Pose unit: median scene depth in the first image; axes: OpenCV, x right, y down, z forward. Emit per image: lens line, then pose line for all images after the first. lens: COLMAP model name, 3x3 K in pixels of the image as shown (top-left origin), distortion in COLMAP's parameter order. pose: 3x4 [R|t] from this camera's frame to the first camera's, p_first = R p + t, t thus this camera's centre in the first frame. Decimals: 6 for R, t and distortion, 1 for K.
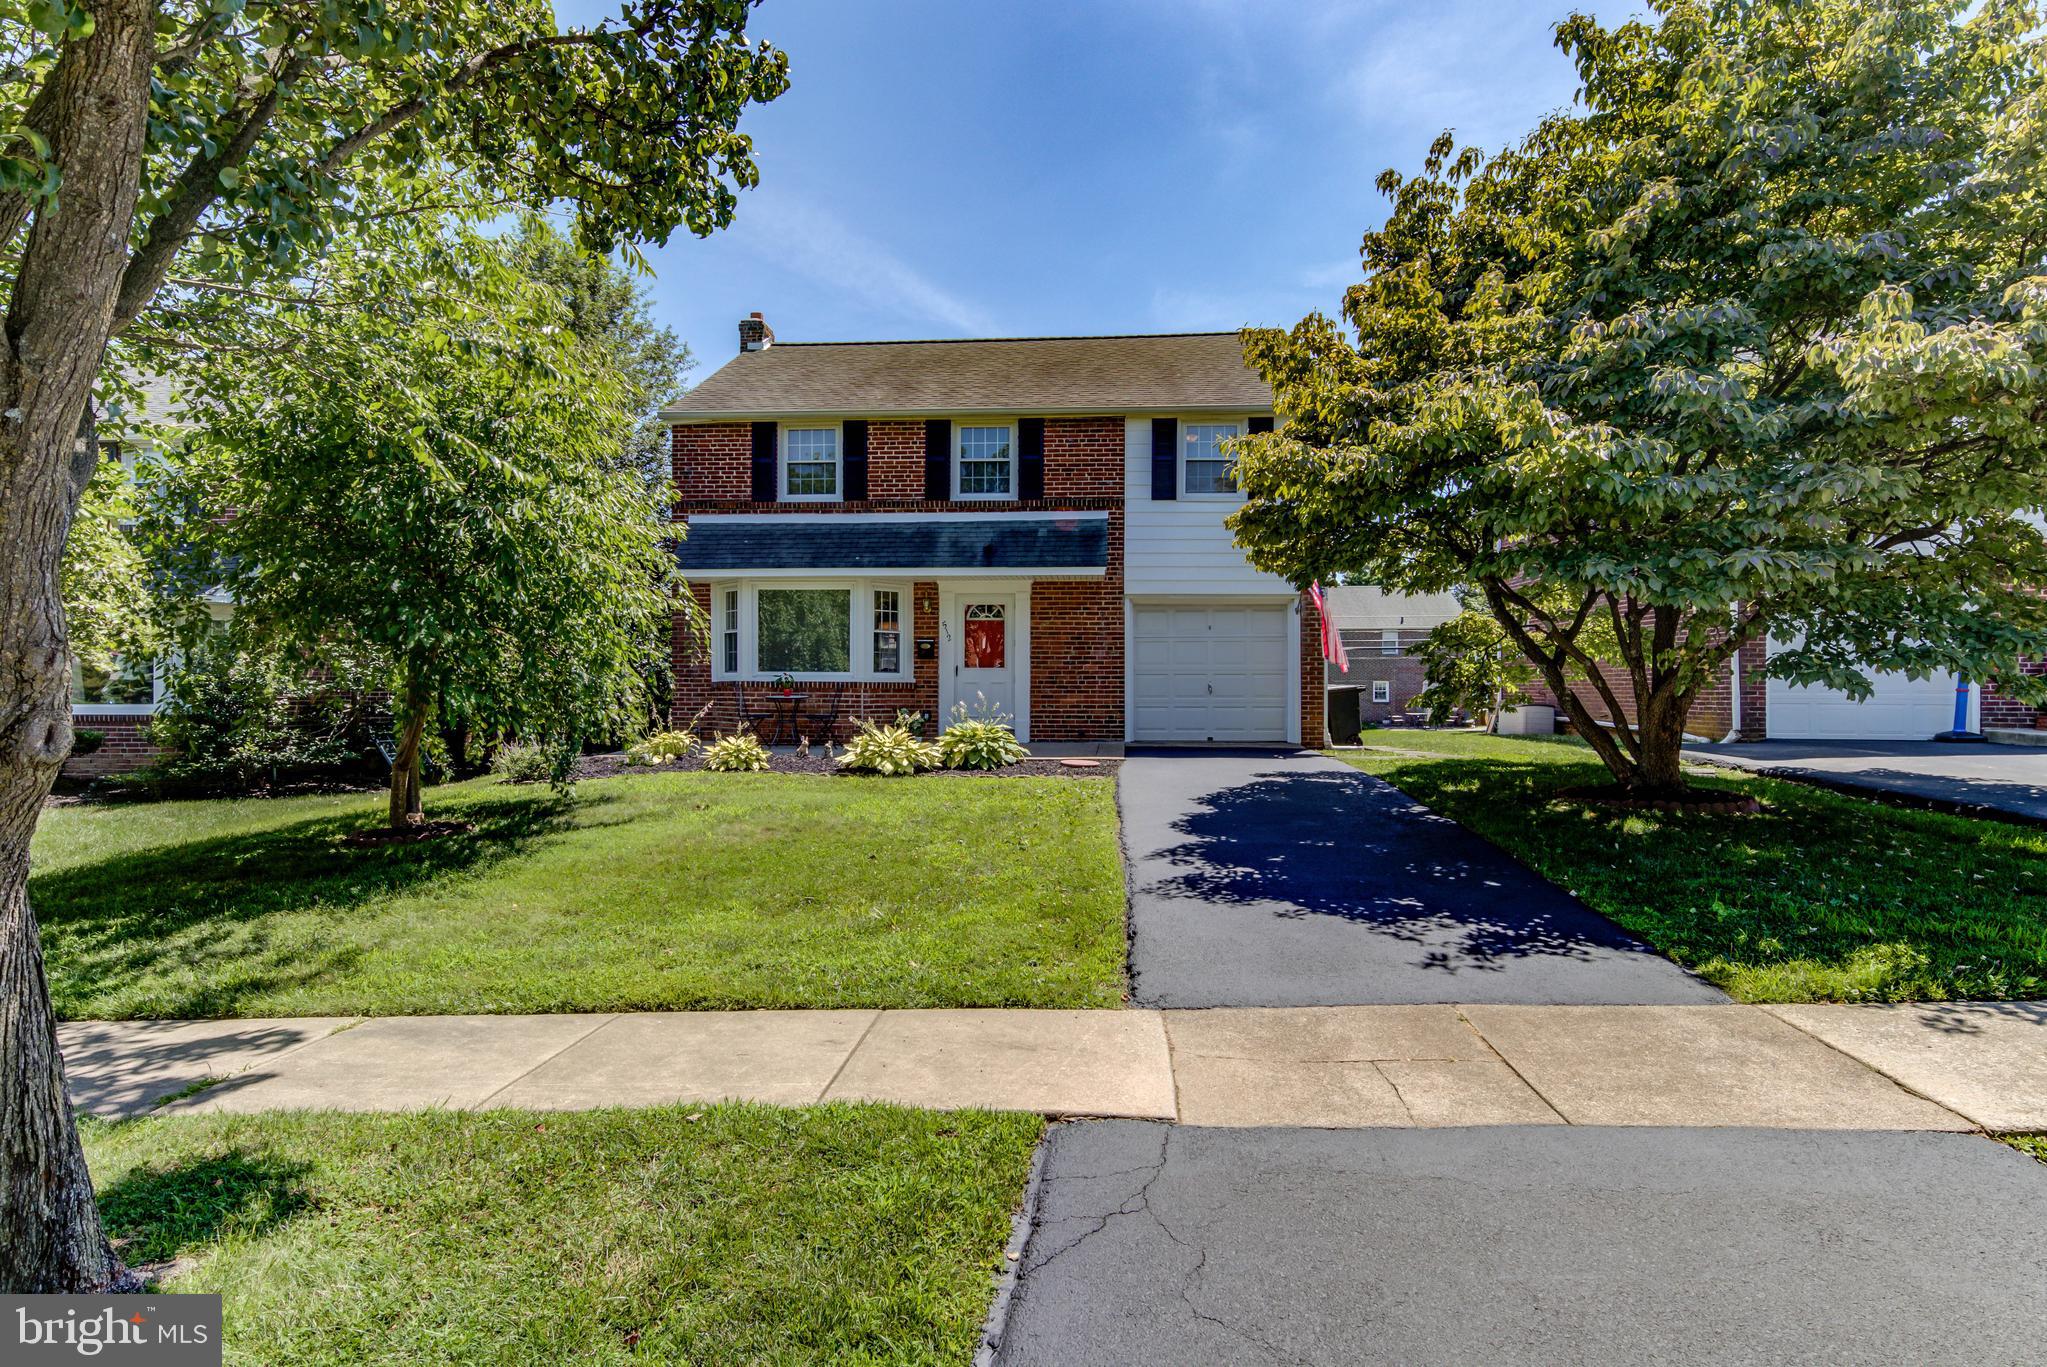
lens RADIAL K [[1040.4, 0, 1023.6], [0, 1040.4, 676.8], [0, 0, 1]] dist [0.025290, -0.009470]
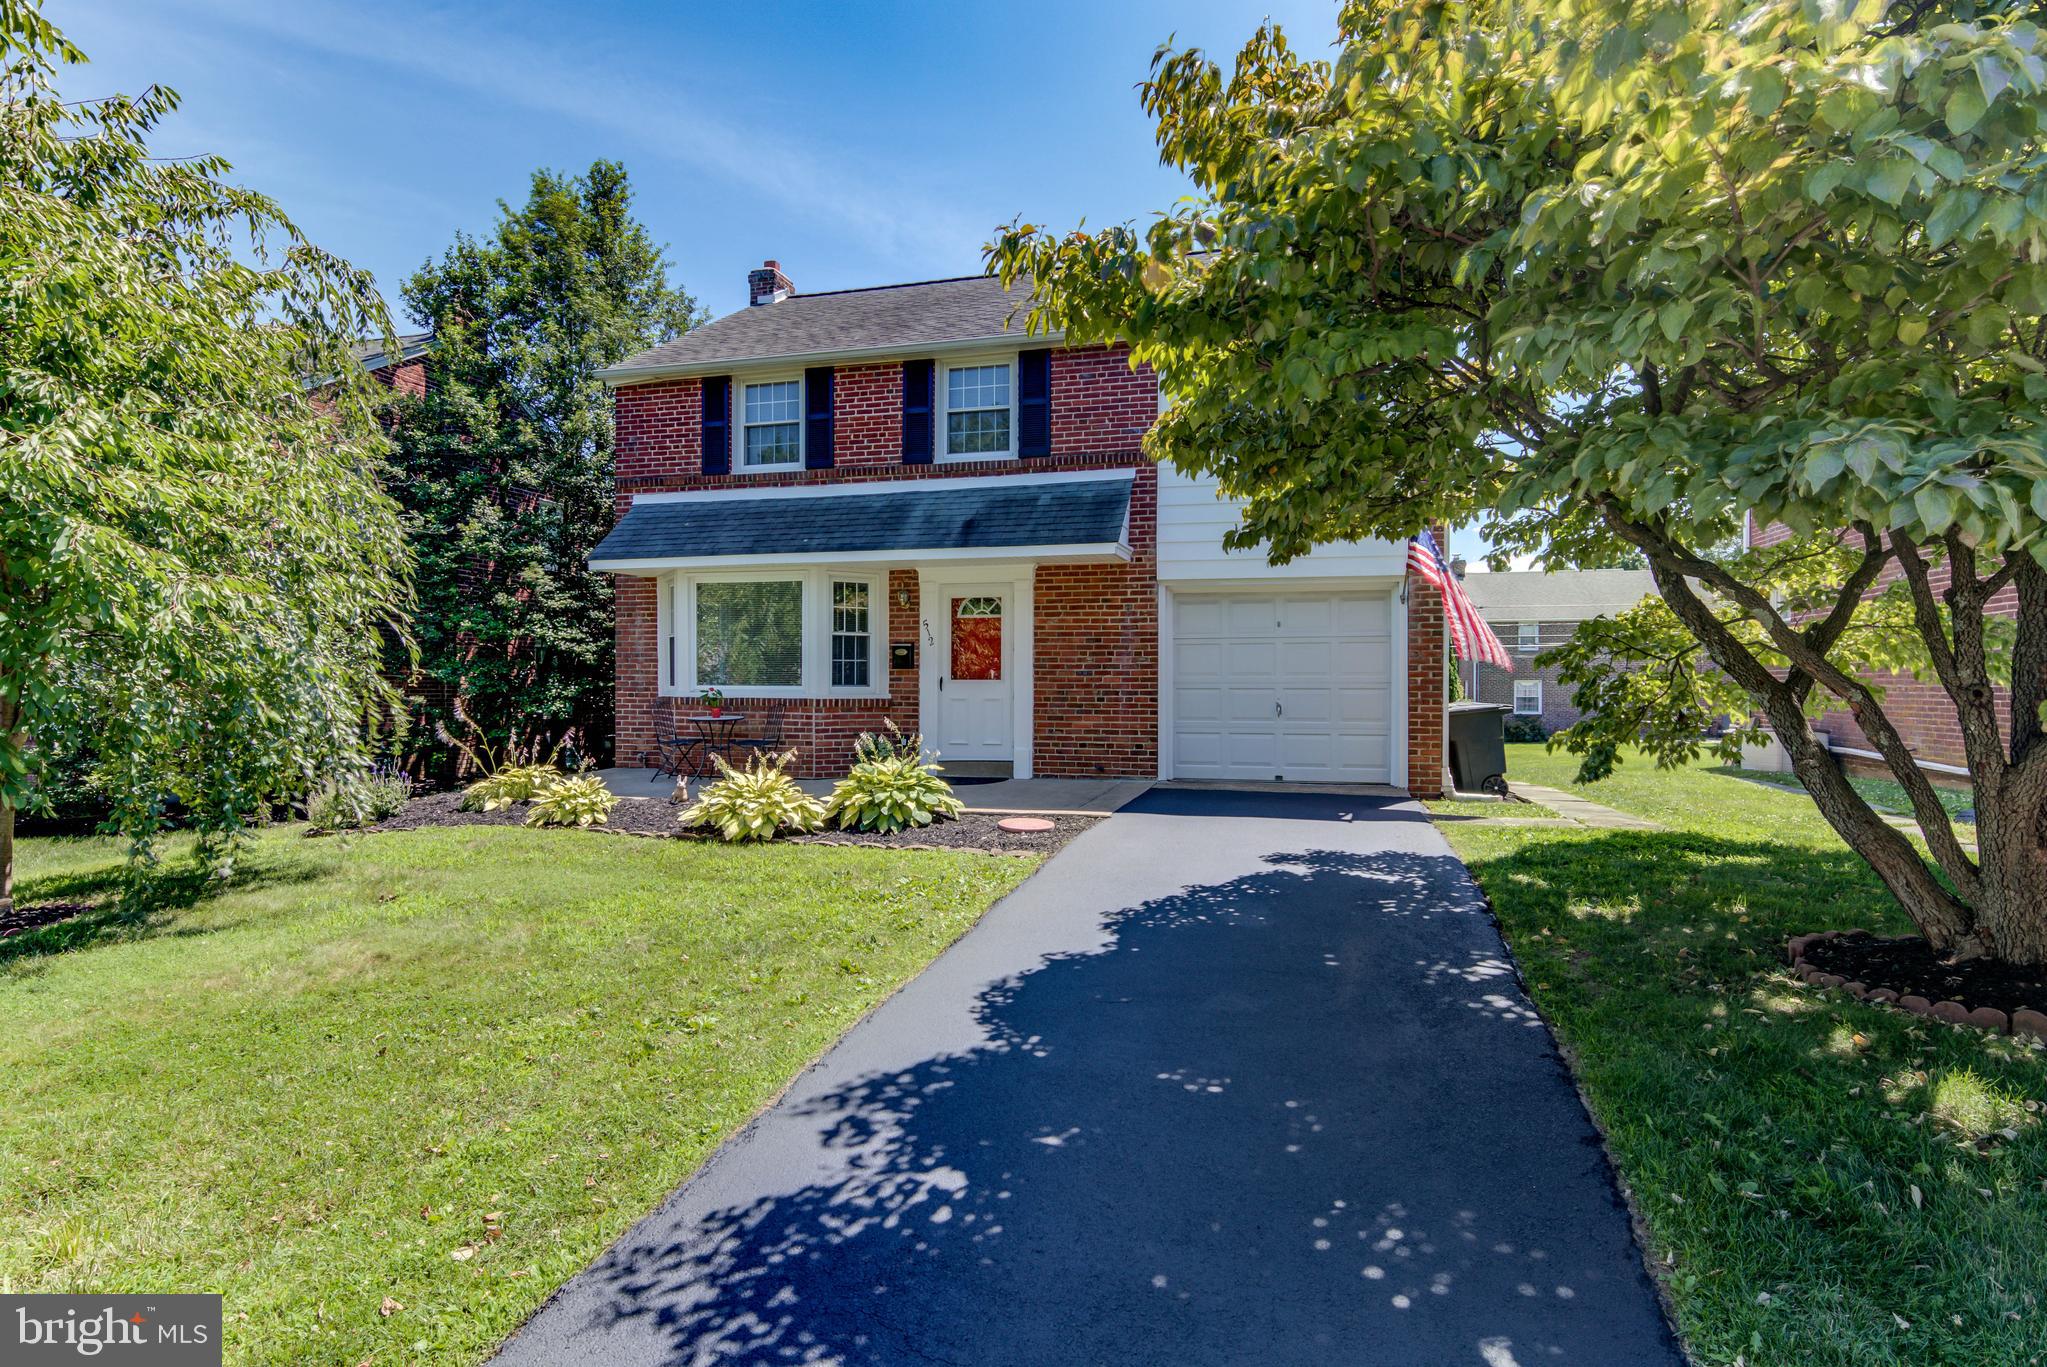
lens RADIAL K [[1040.4, 0, 1015.6], [0, 1040.4, 685.4], [0, 0, 1]] dist [0.025290, -0.009470]
pose [[0.979142, 0.000887, -0.203175, 0.148013], [0.001780, 0.999915, 0.012946, -0.014466], [0.203170, -0.013037, 0.979057, 0.255391]]
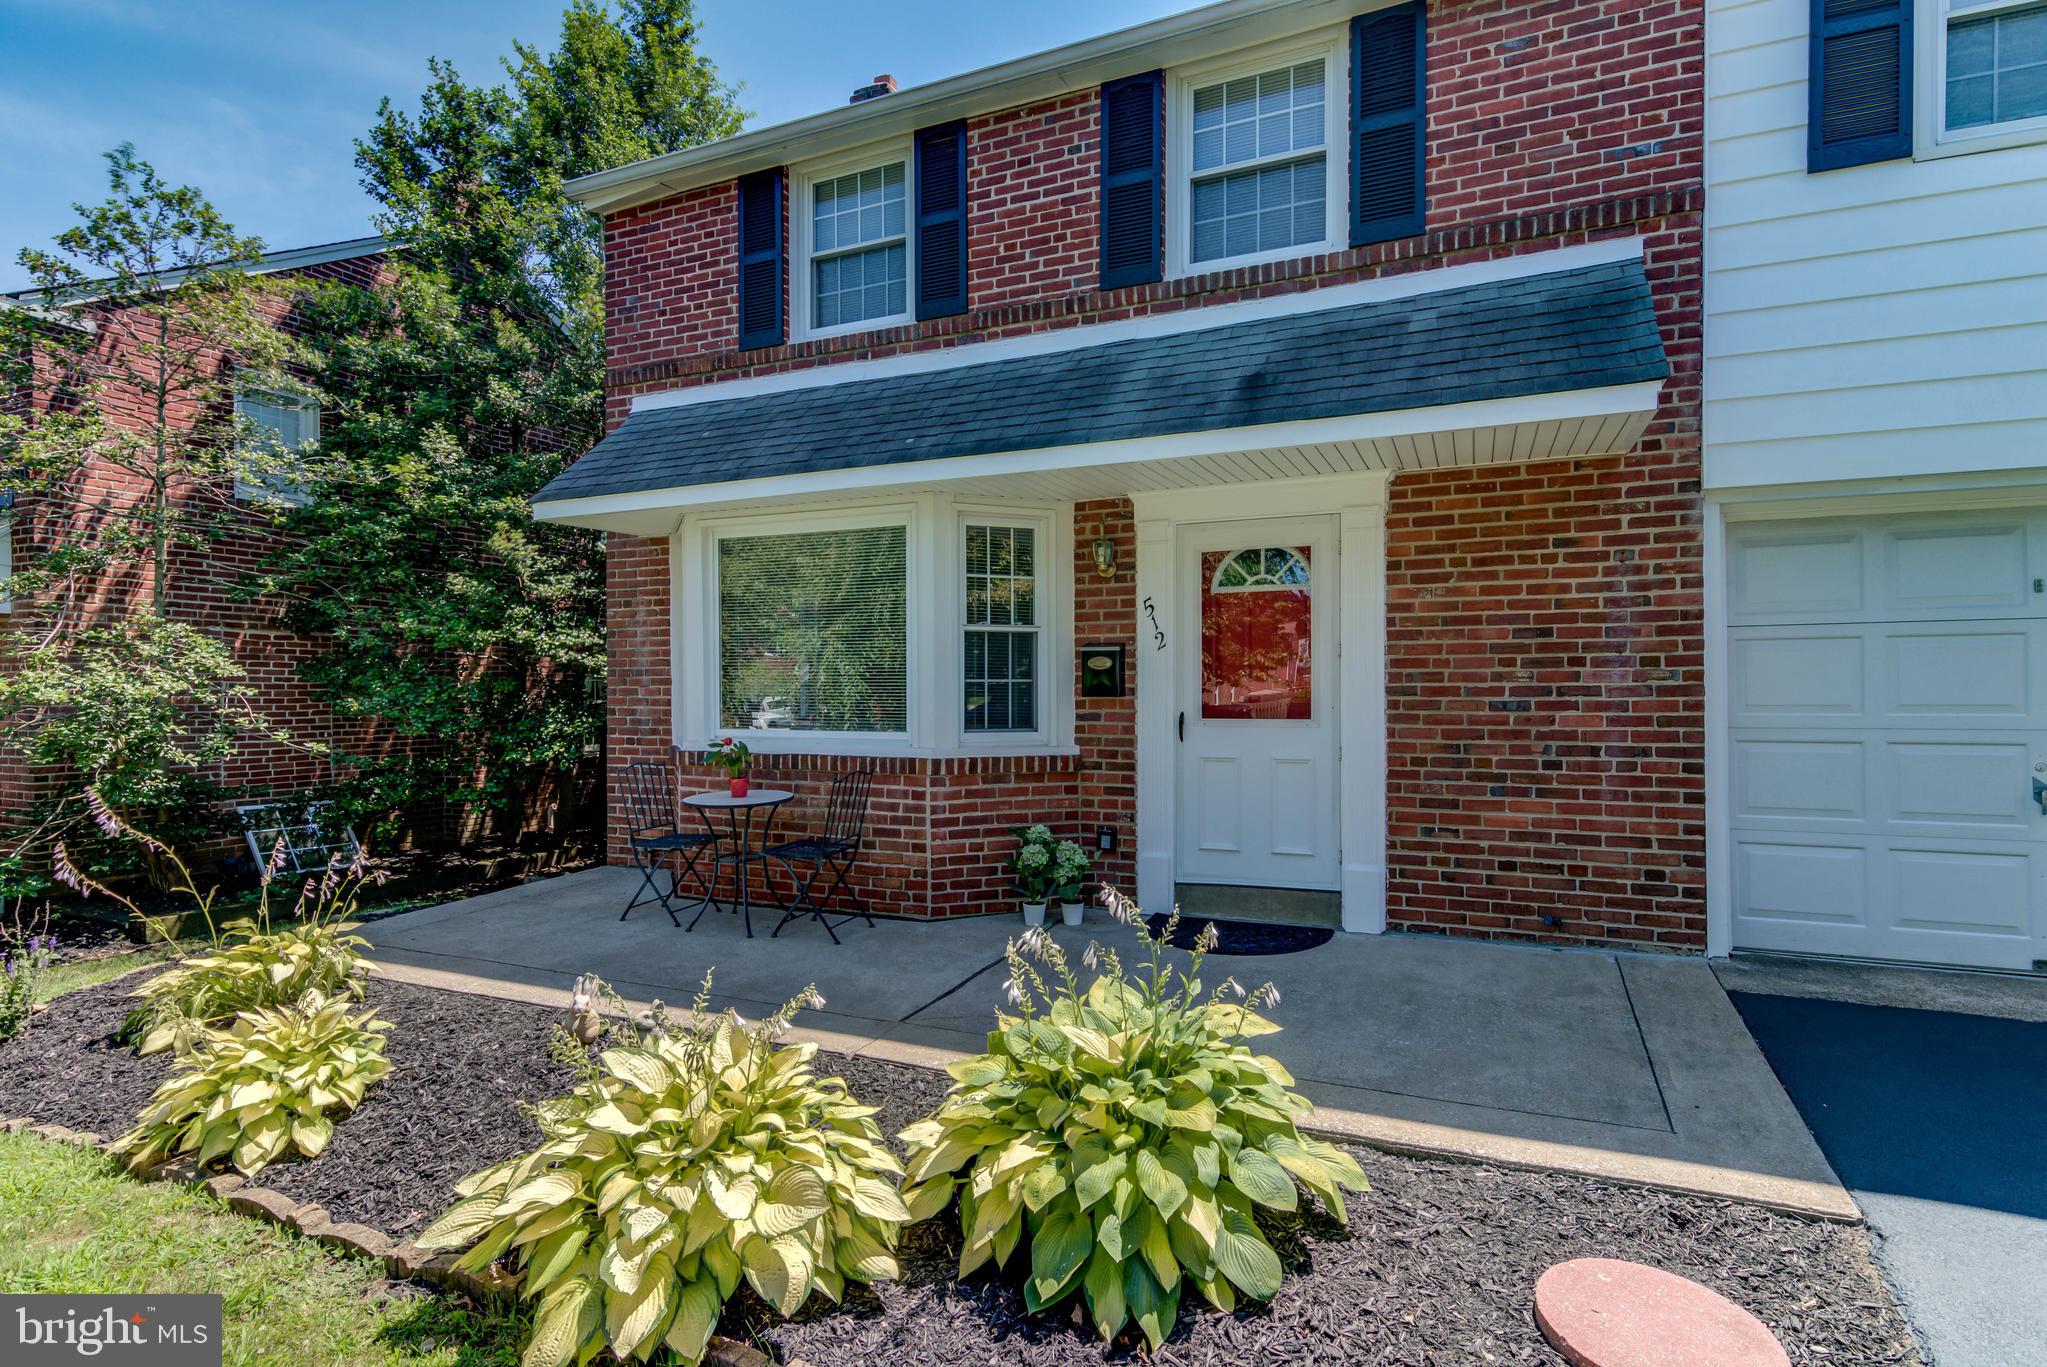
lens RADIAL K [[1040.4, 0, 1014.0], [0, 1040.4, 686.5], [0, 0, 1]] dist [0.025290, -0.009470]
pose [[0.937173, -0.006067, -0.348811, 0.011384], [0.009464, 0.999923, 0.008035, -0.024177], [0.348736, -0.010831, 0.937159, 0.624772]]
